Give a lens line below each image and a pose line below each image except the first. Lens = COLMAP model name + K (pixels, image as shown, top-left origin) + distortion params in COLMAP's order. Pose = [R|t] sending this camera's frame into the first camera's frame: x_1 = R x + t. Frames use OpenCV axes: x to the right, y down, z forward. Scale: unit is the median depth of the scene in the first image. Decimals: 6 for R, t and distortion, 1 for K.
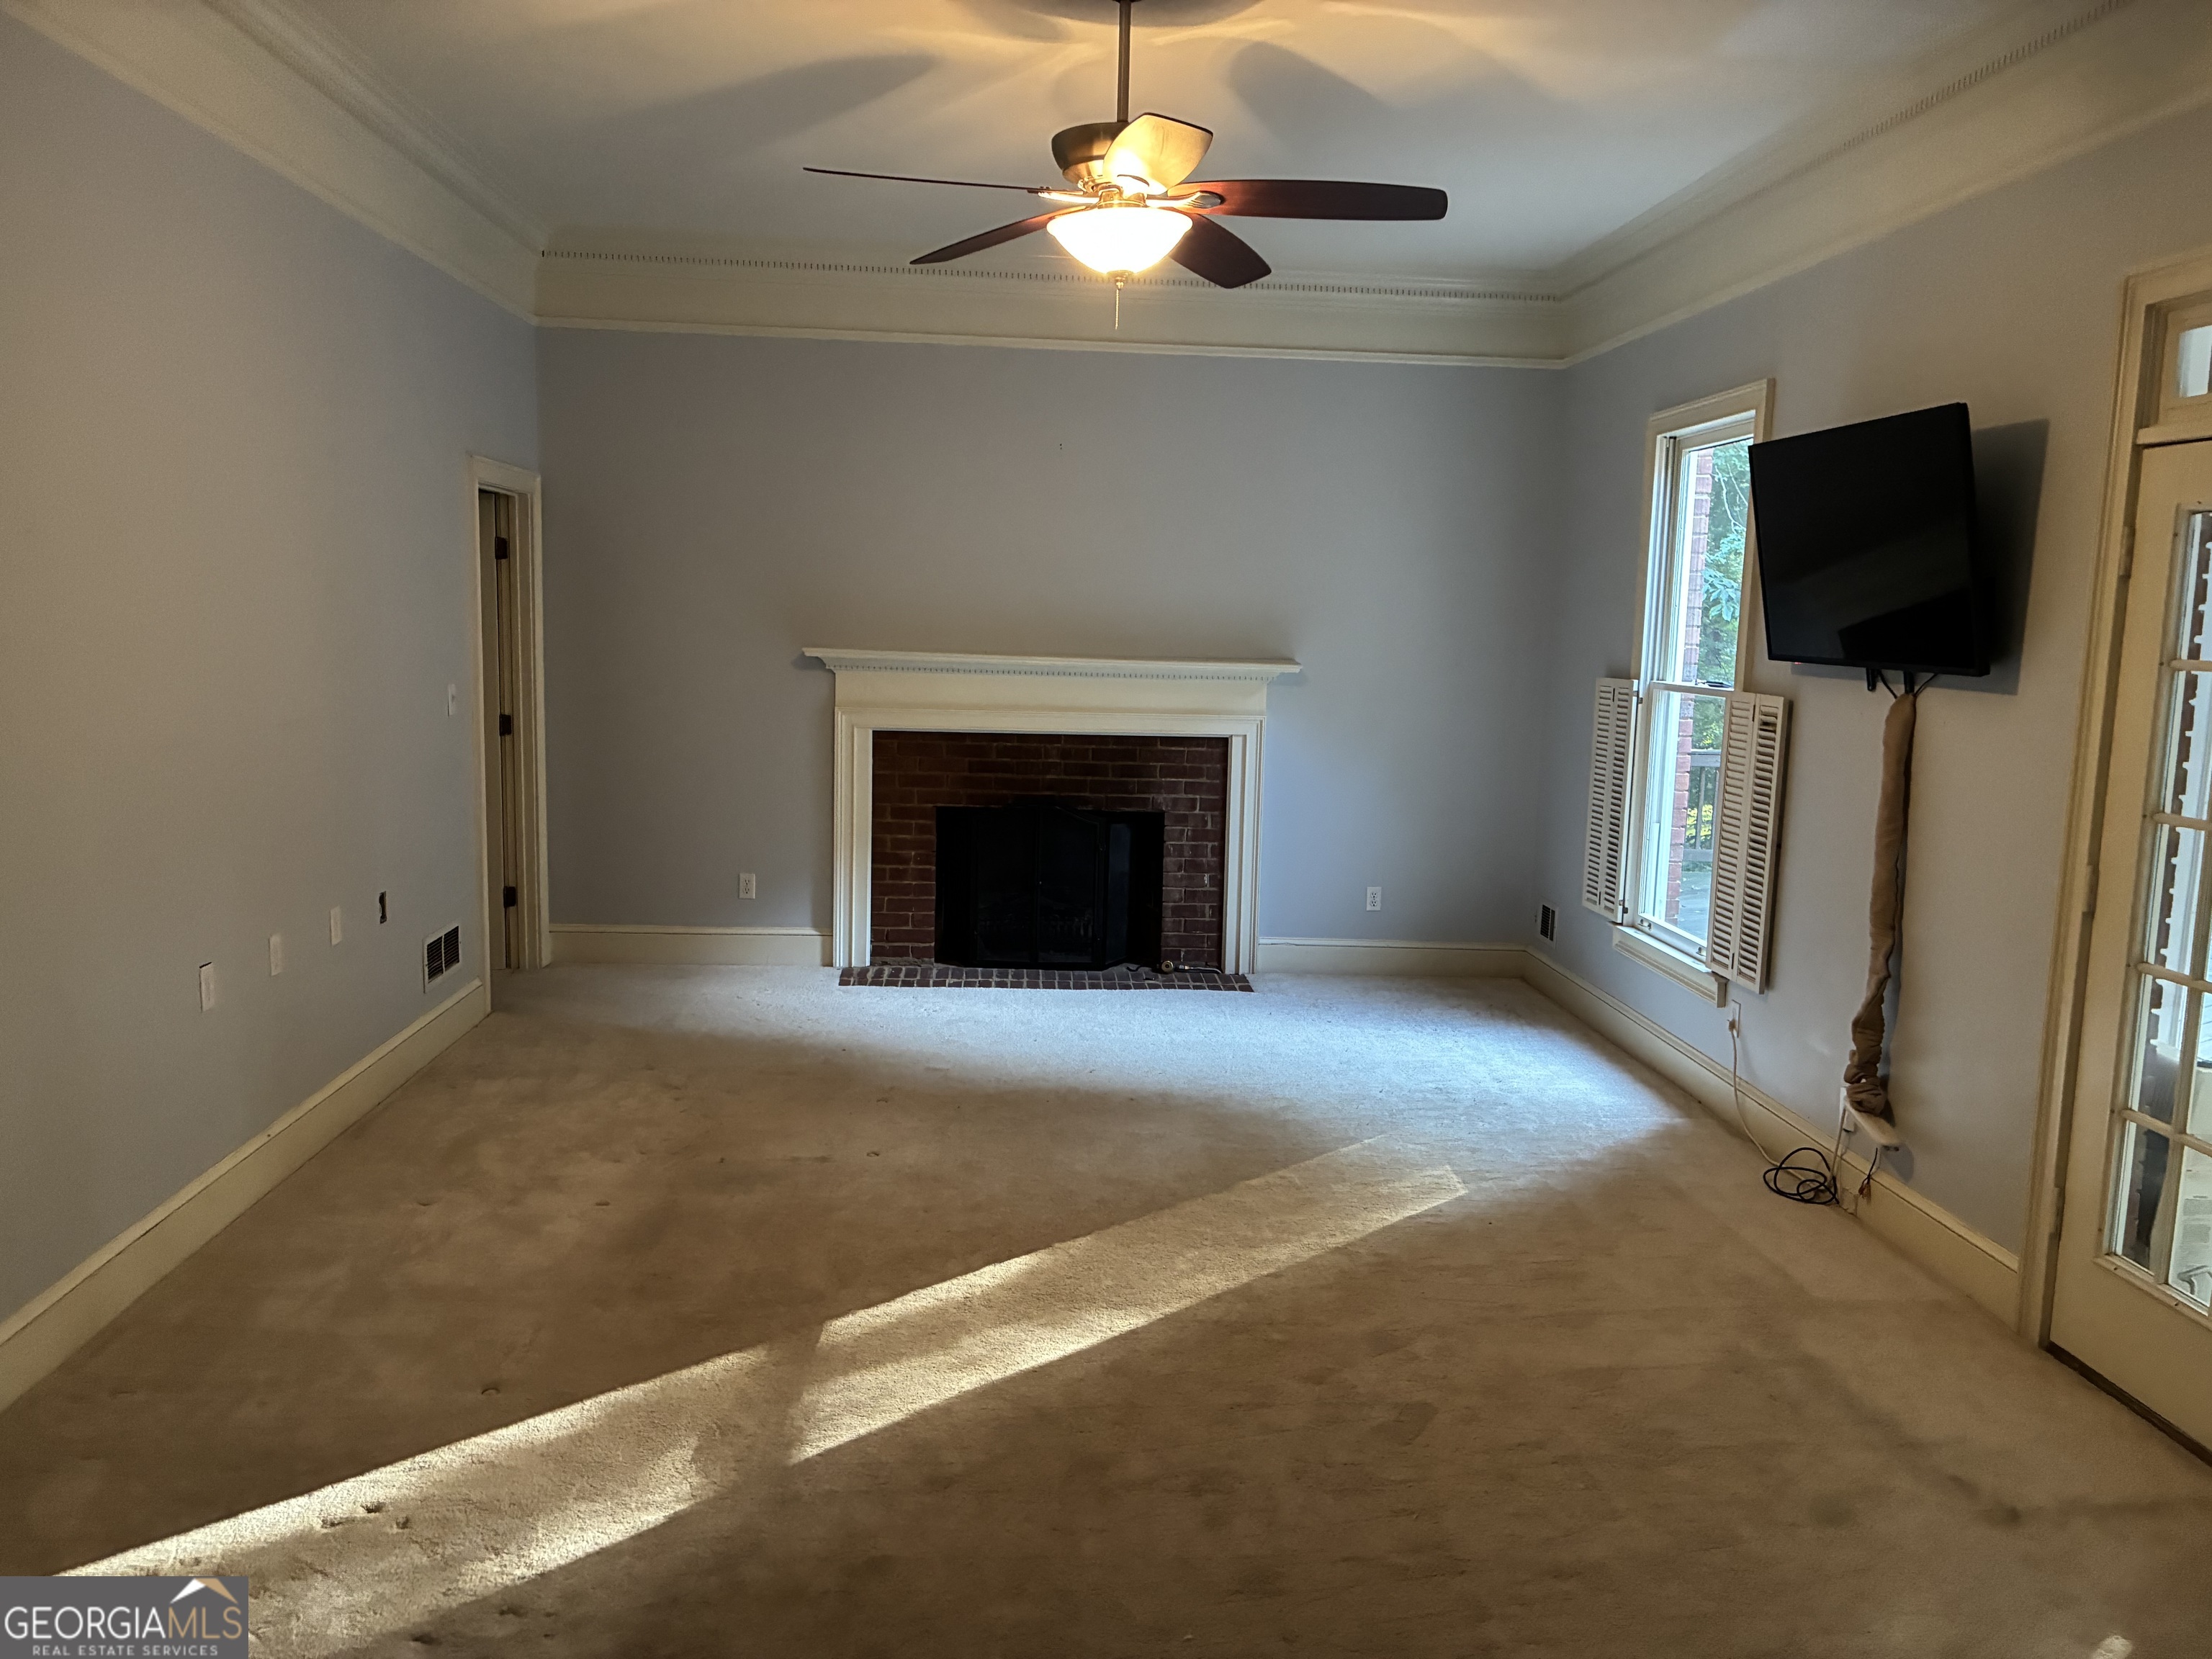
lens RADIAL K [[1683.1, 0, 1106.0], [0, 1683.1, 829.5], [0, 0, 1]] dist [0.014408, -0.004304]
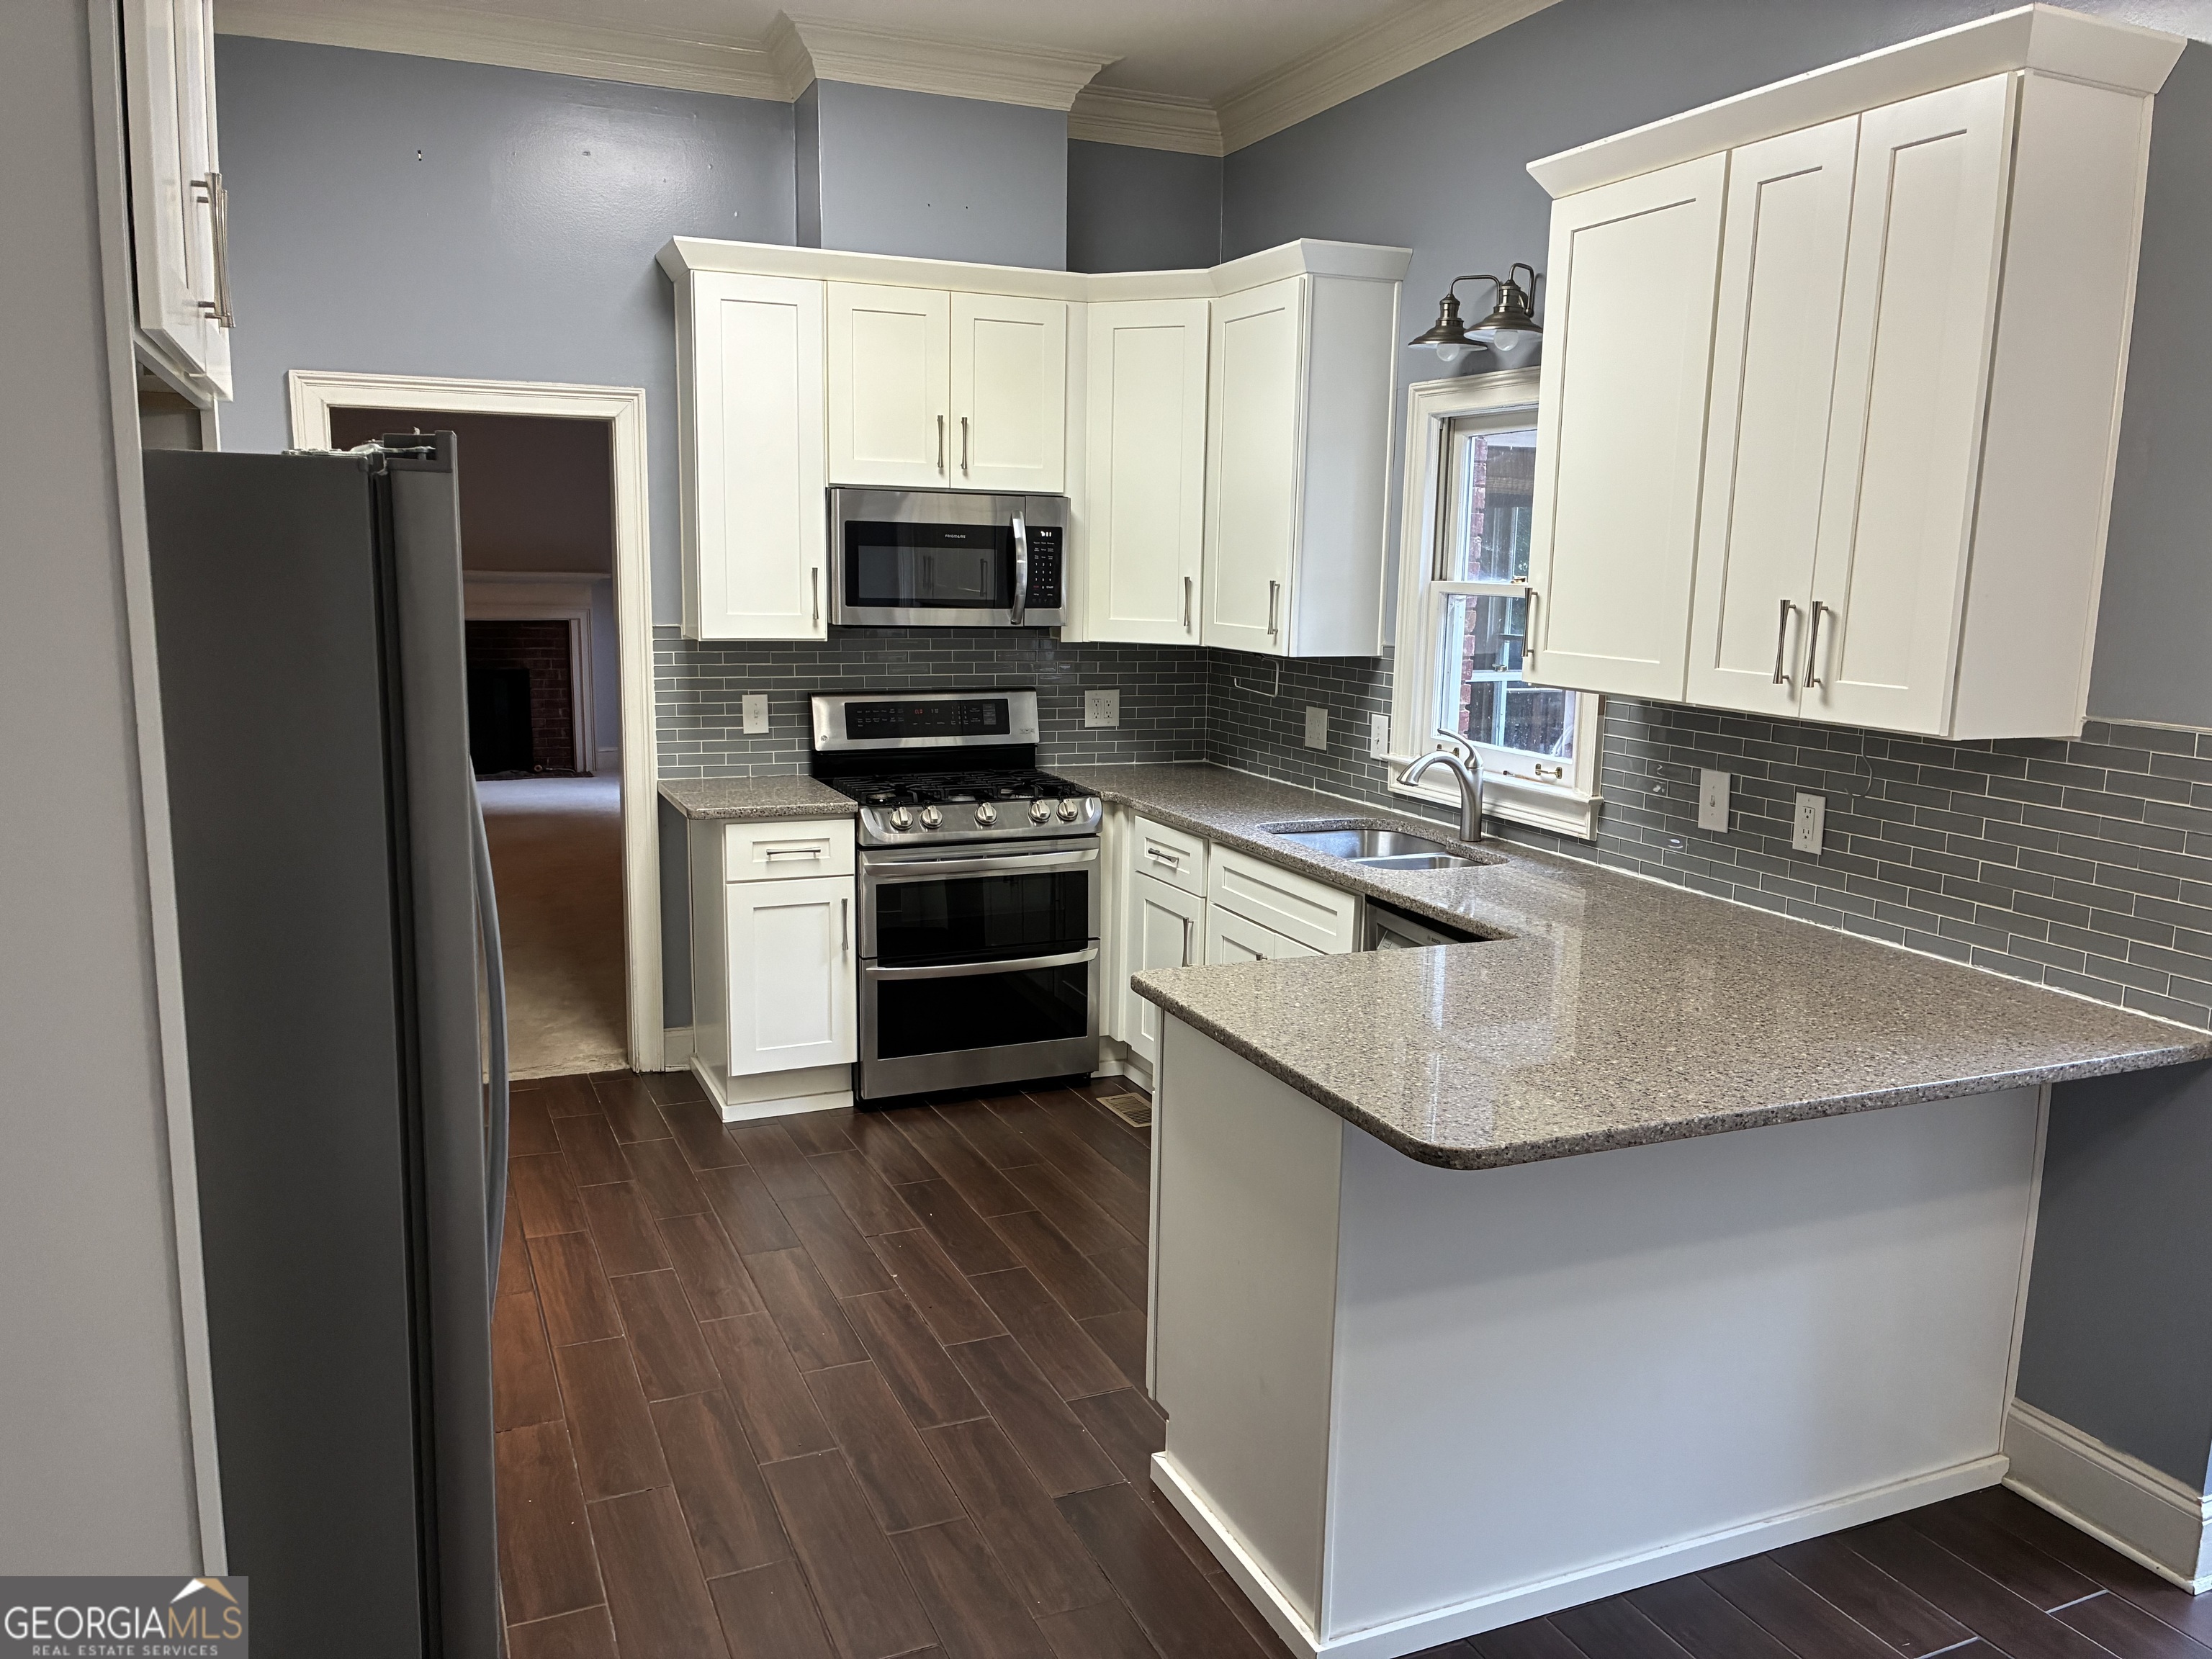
lens RADIAL K [[1683.1, 0, 1106.0], [0, 1683.1, 829.5], [0, 0, 1]] dist [0.014408, -0.004304]
pose [[0.945234, -0.063519, 0.320154, 0.030531], [0.046390, 0.997068, 0.060859, 0.066505], [-0.323081, -0.042674, 0.945409, -0.645725]]
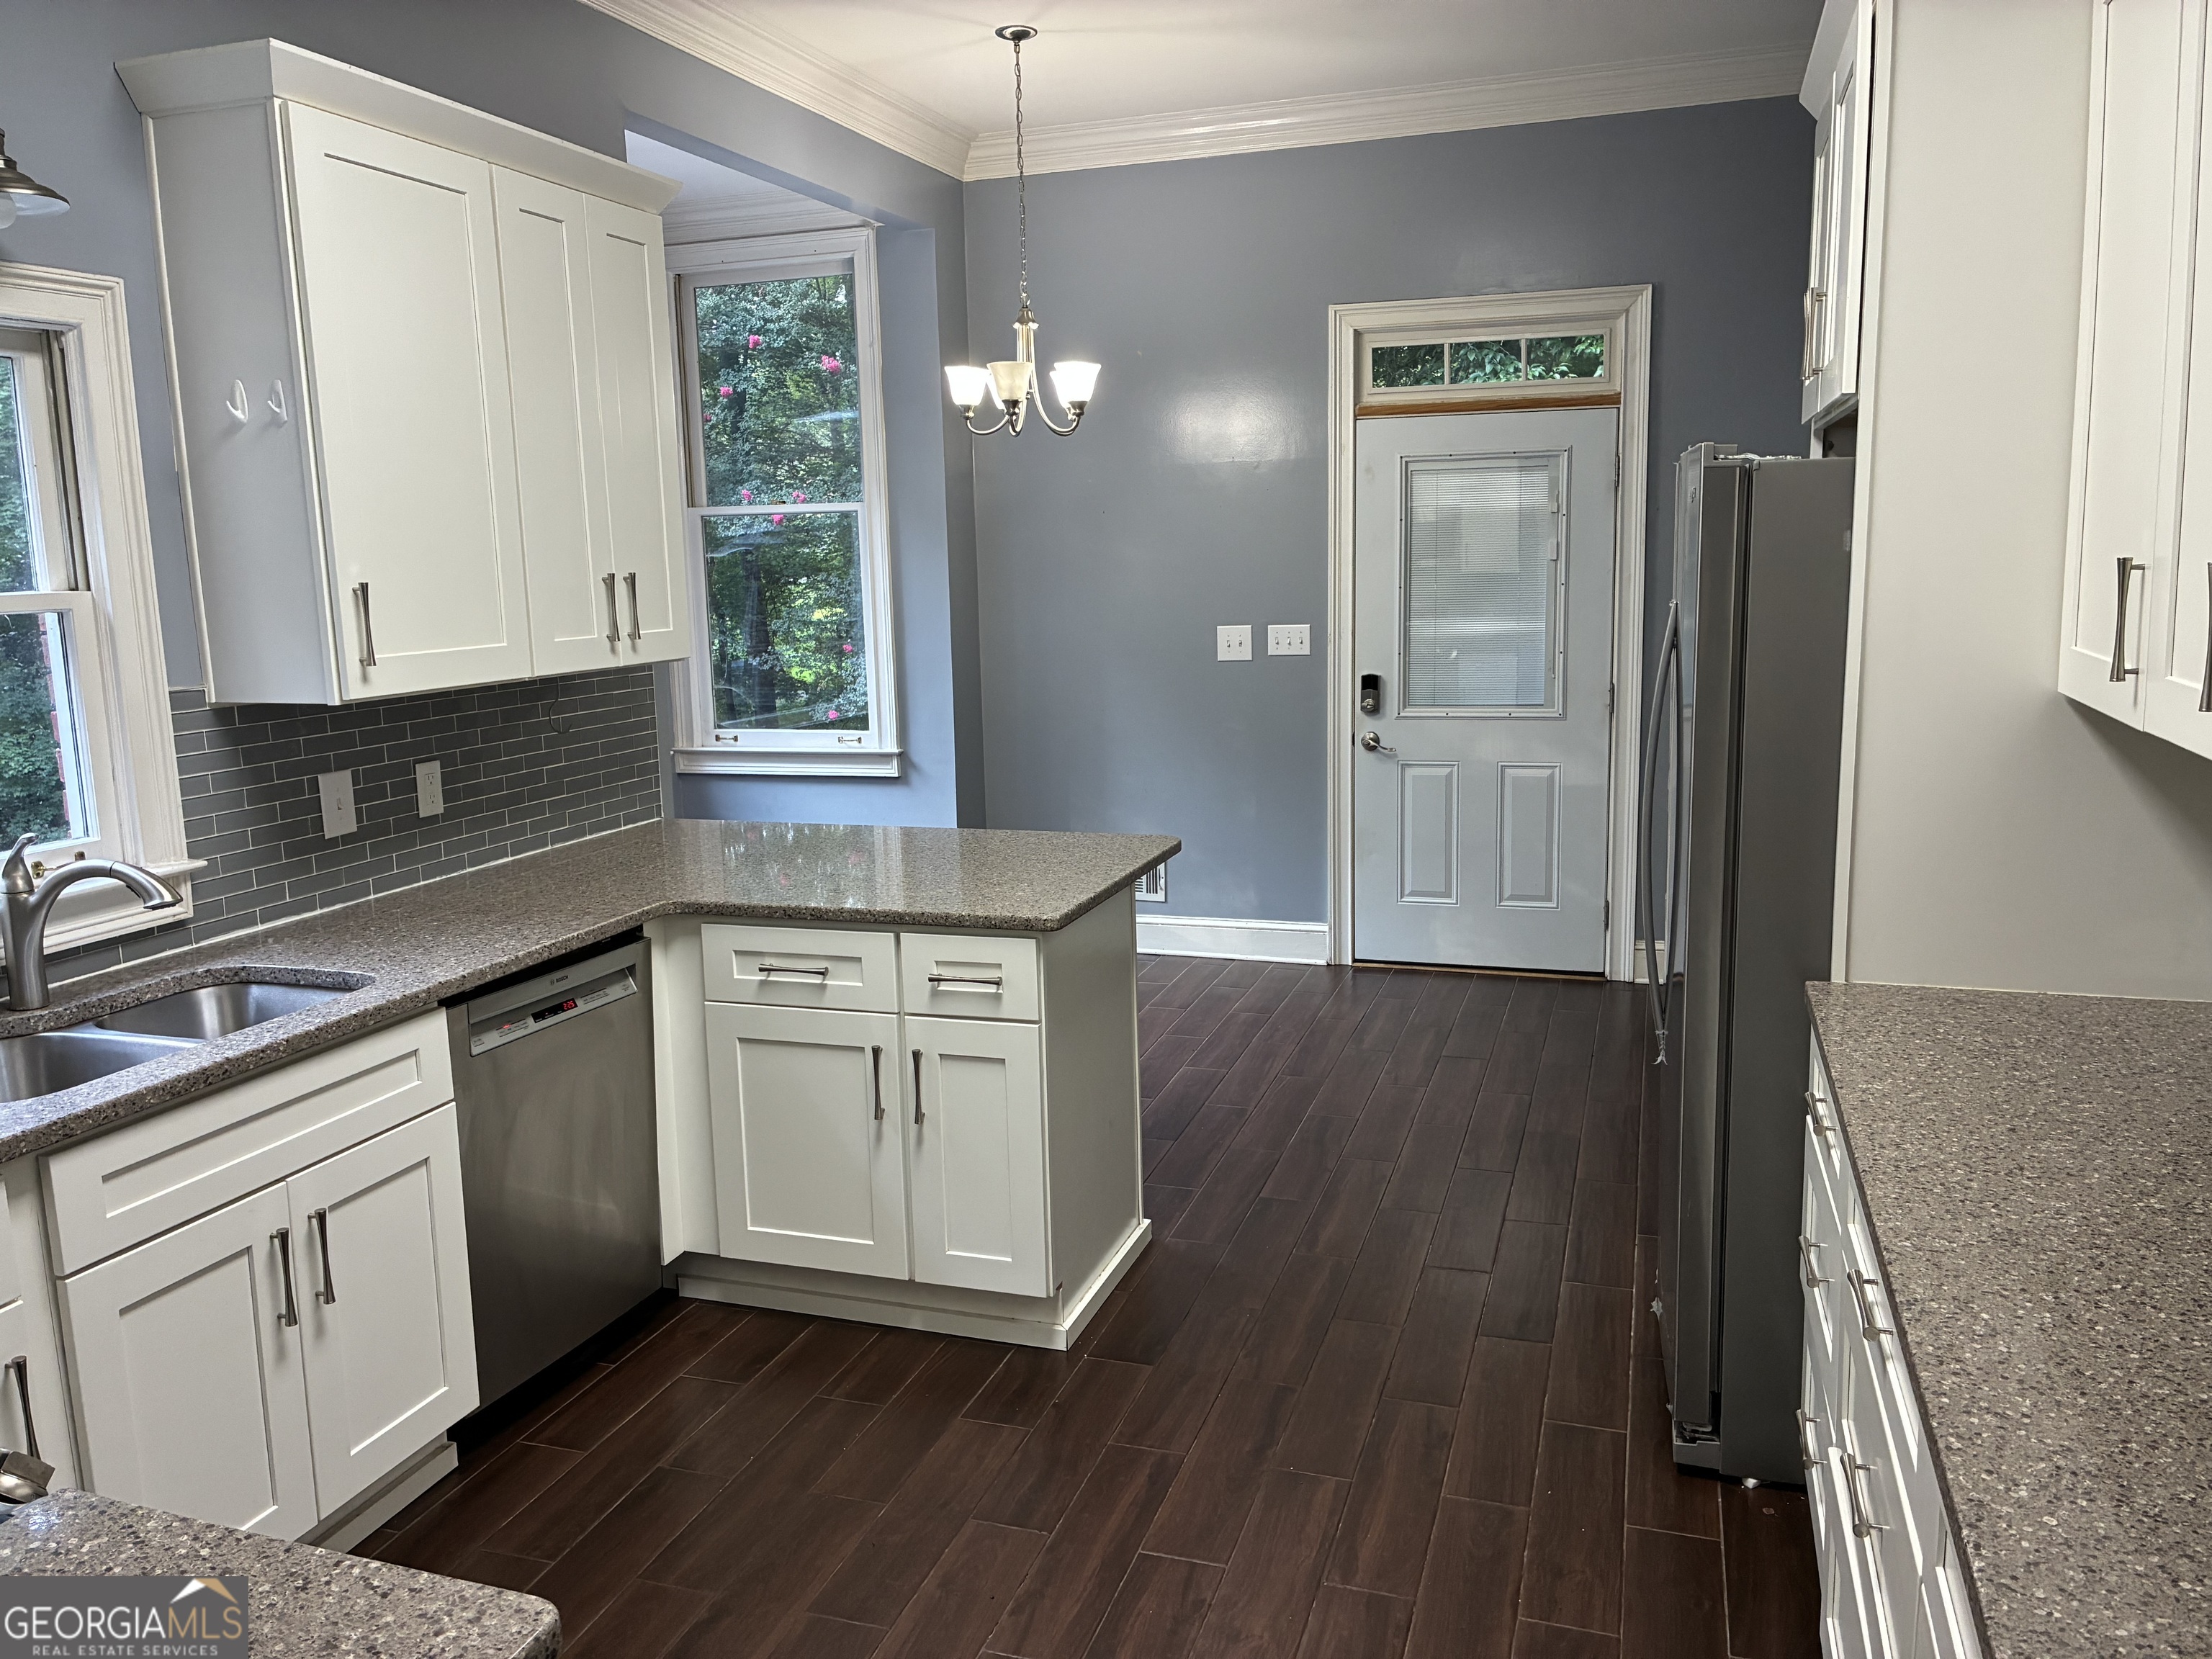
lens RADIAL K [[1683.1, 0, 1106.0], [0, 1683.1, 829.5], [0, 0, 1]] dist [0.014408, -0.004304]
pose [[-0.925840, -0.065997, 0.372109, -0.282894], [0.045173, 0.958248, 0.282348, -0.570163], [-0.375207, 0.278218, -0.884203, 4.927802]]
